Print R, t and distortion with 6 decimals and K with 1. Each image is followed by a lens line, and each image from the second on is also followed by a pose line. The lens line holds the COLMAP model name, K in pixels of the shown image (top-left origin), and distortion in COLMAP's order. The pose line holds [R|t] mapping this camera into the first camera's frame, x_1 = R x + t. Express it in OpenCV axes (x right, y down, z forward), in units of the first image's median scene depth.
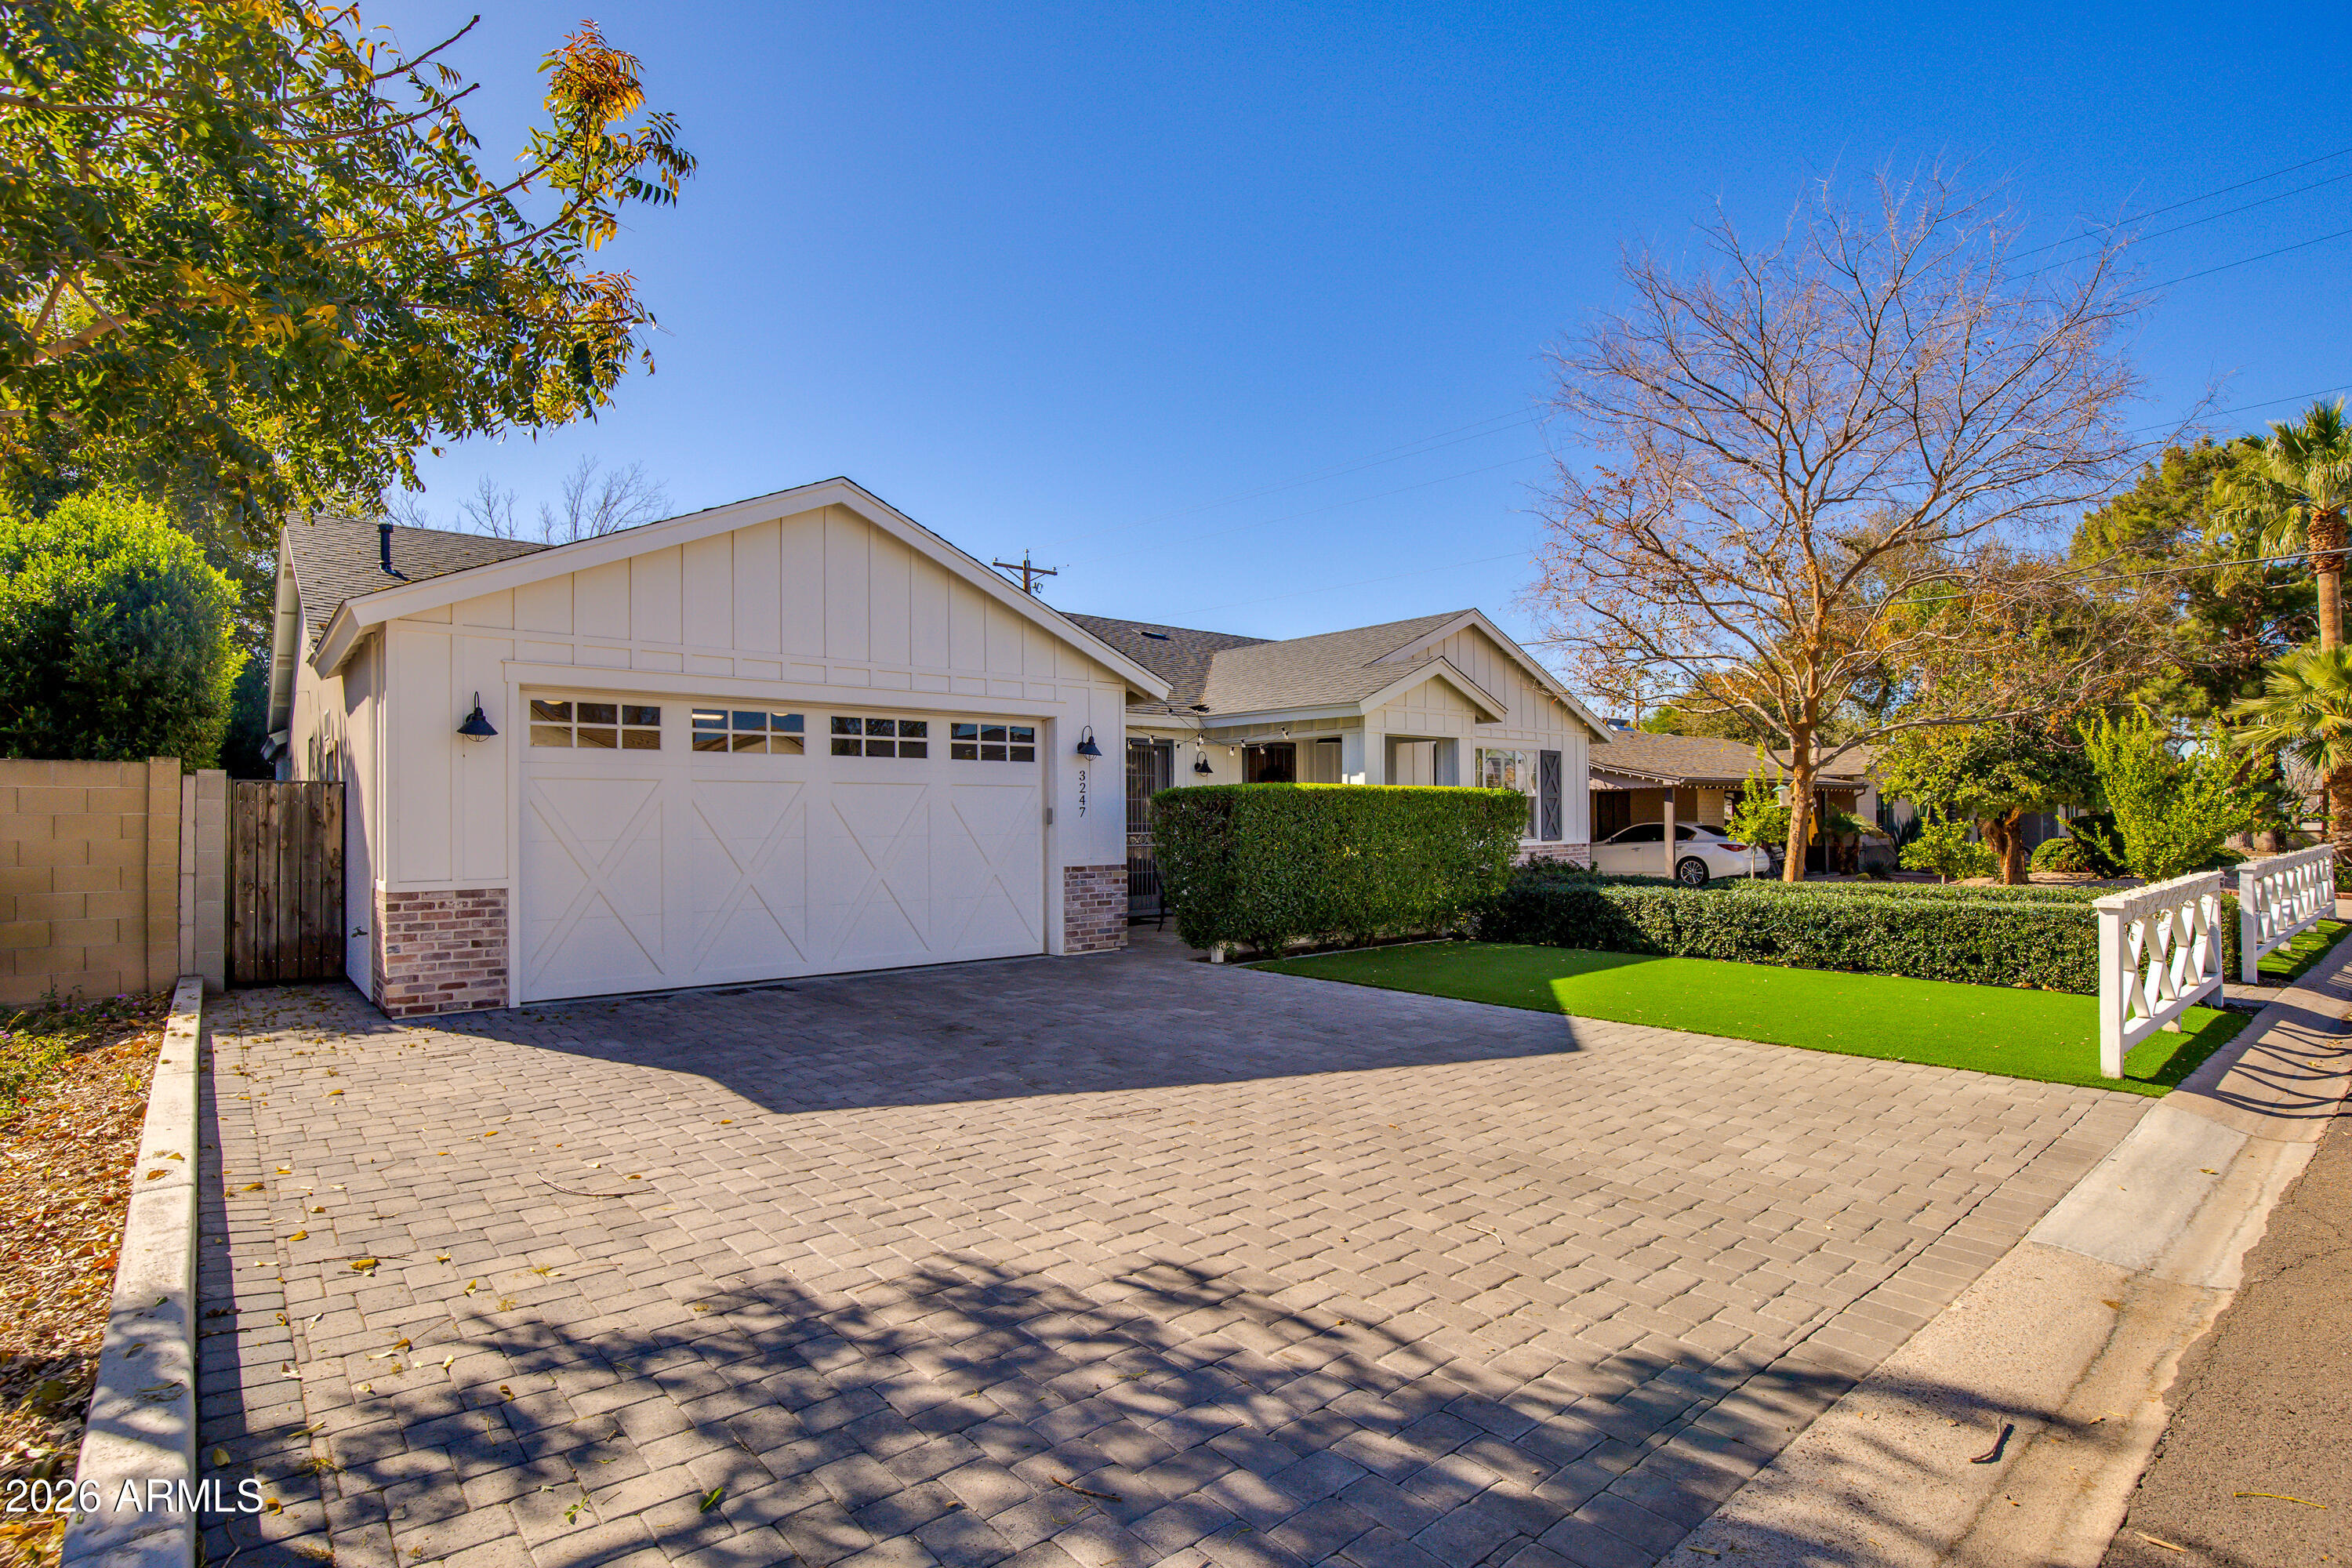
lens RADIAL K [[1106.6, 0, 1176.0], [0, 1106.6, 784.0], [0, 0, 1]] dist [-0.046020, 0.000118]
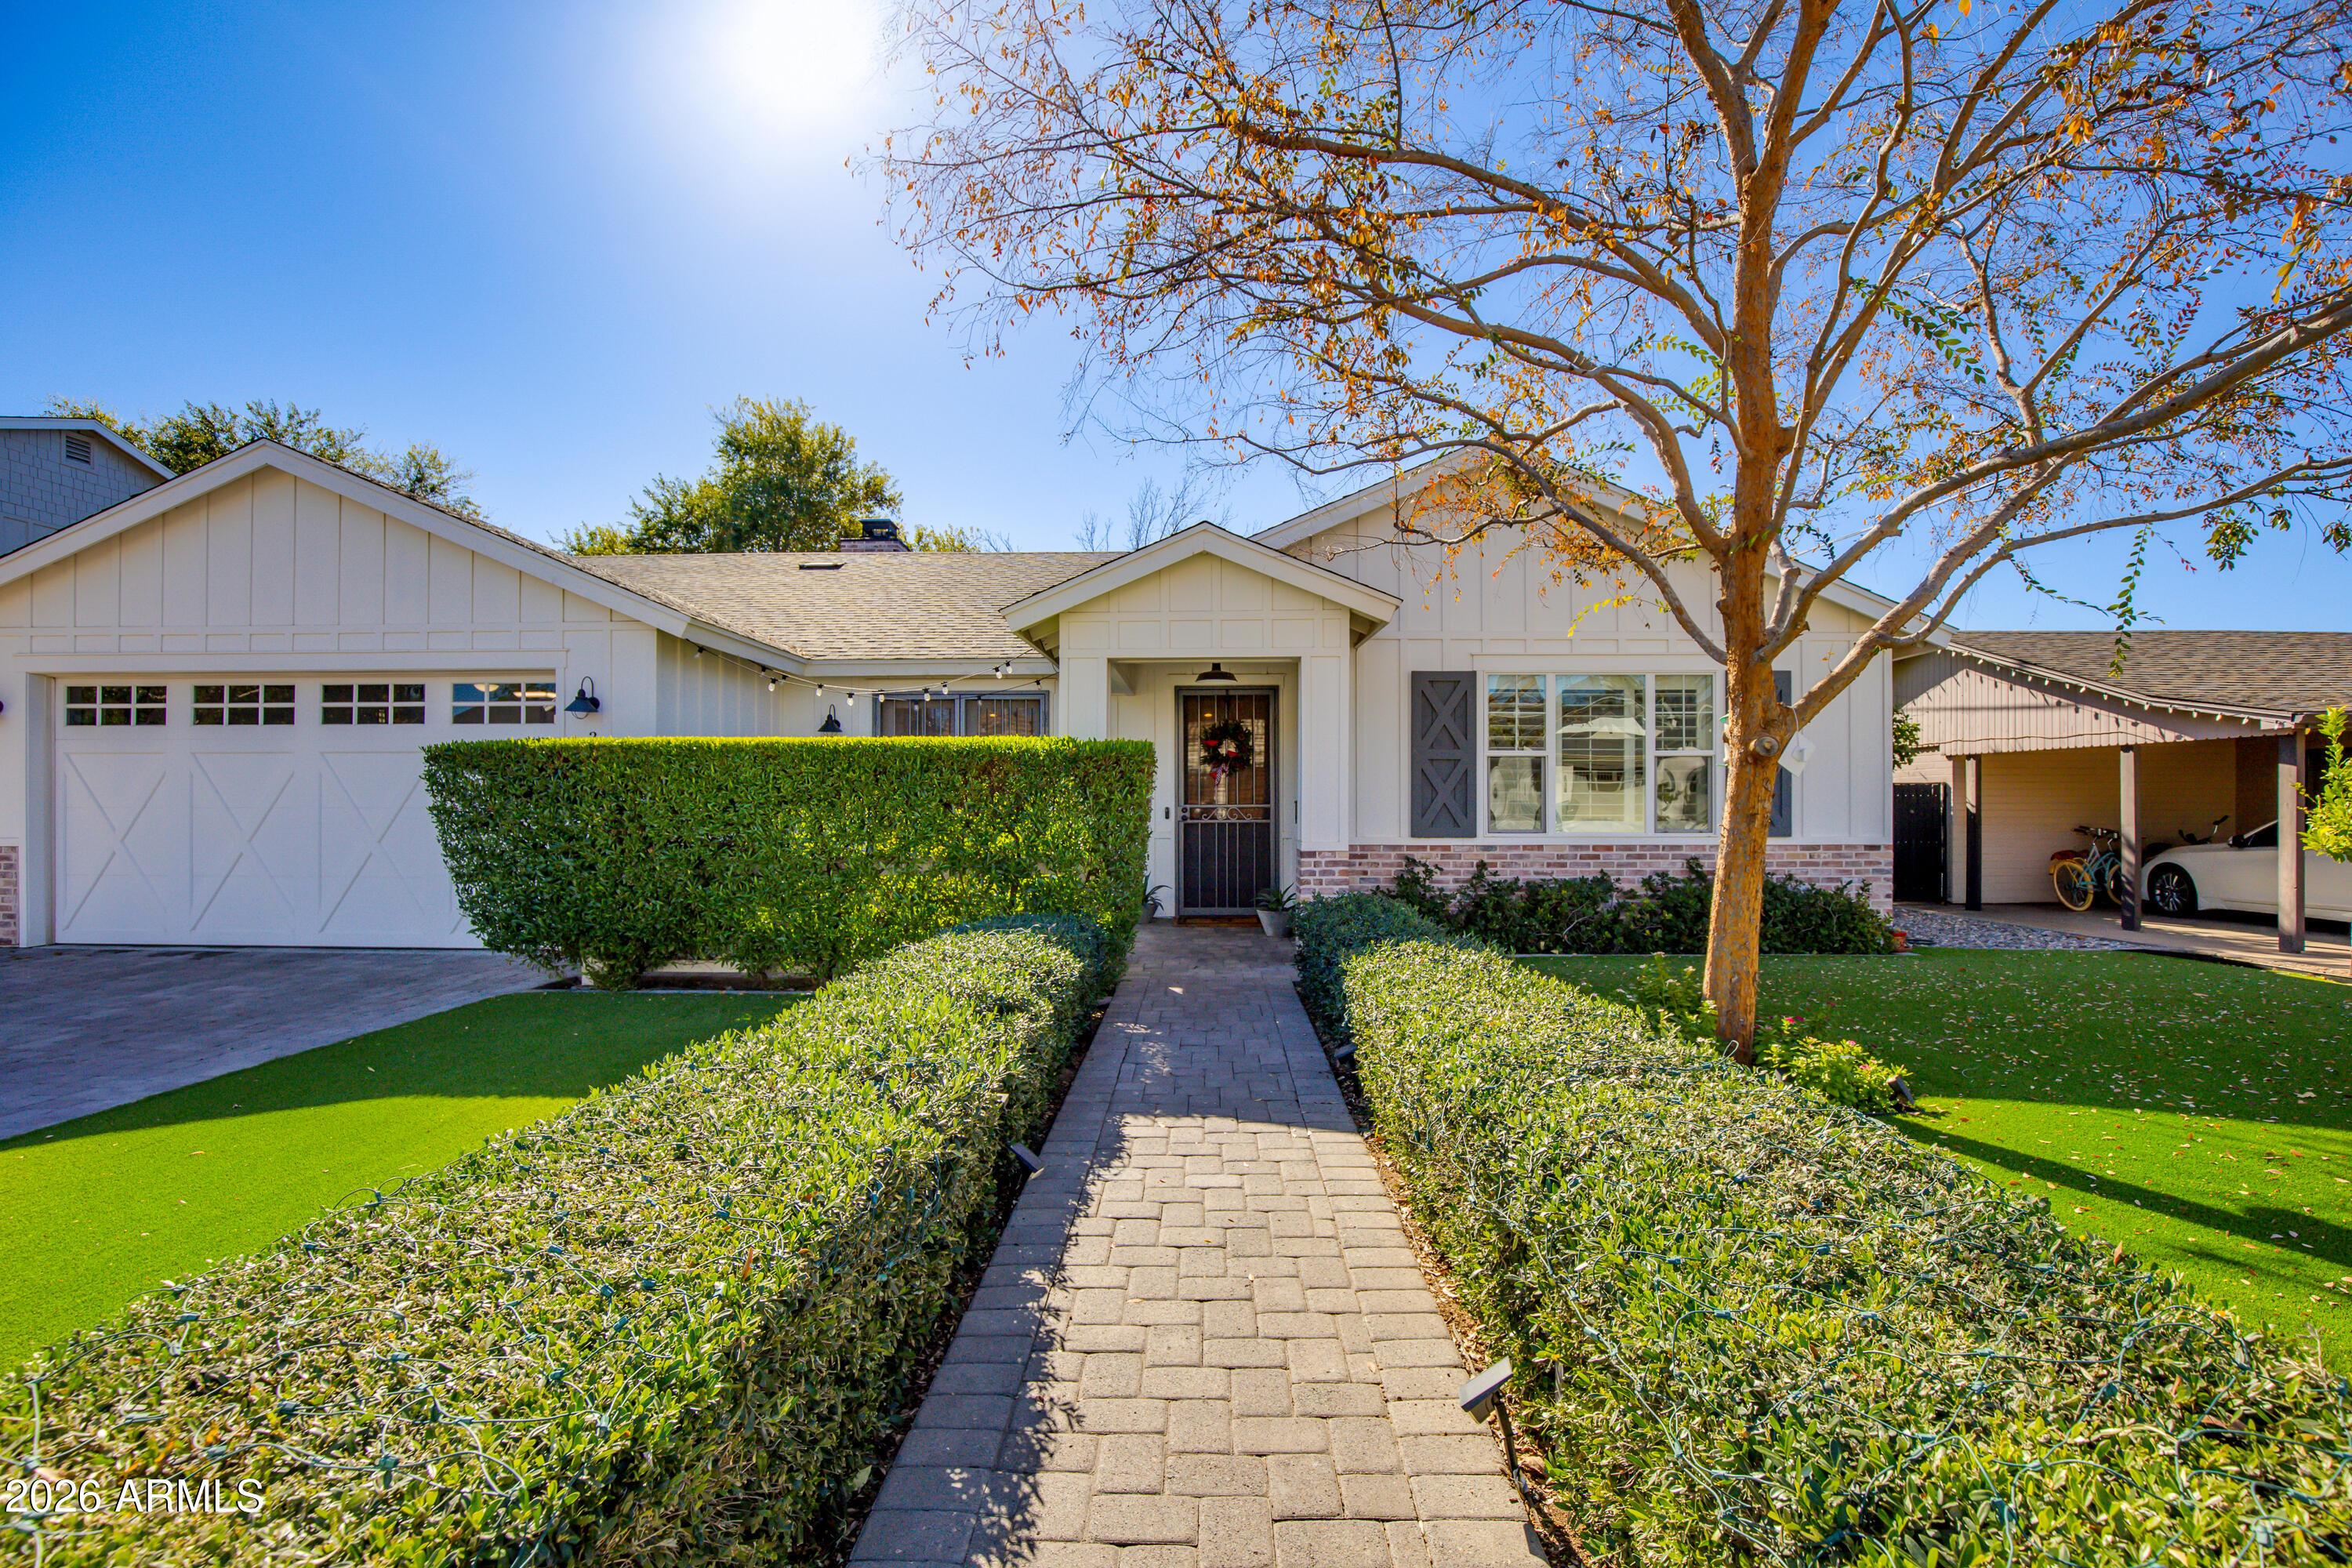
lens RADIAL K [[1106.6, 0, 1176.0], [0, 1106.6, 784.0], [0, 0, 1]] dist [-0.046020, 0.000118]
pose [[0.765890, 0.001955, -0.642968, 0.925516], [0.015096, 0.999665, 0.021021, 0.018944], [0.642794, -0.025806, 0.765604, 0.796629]]
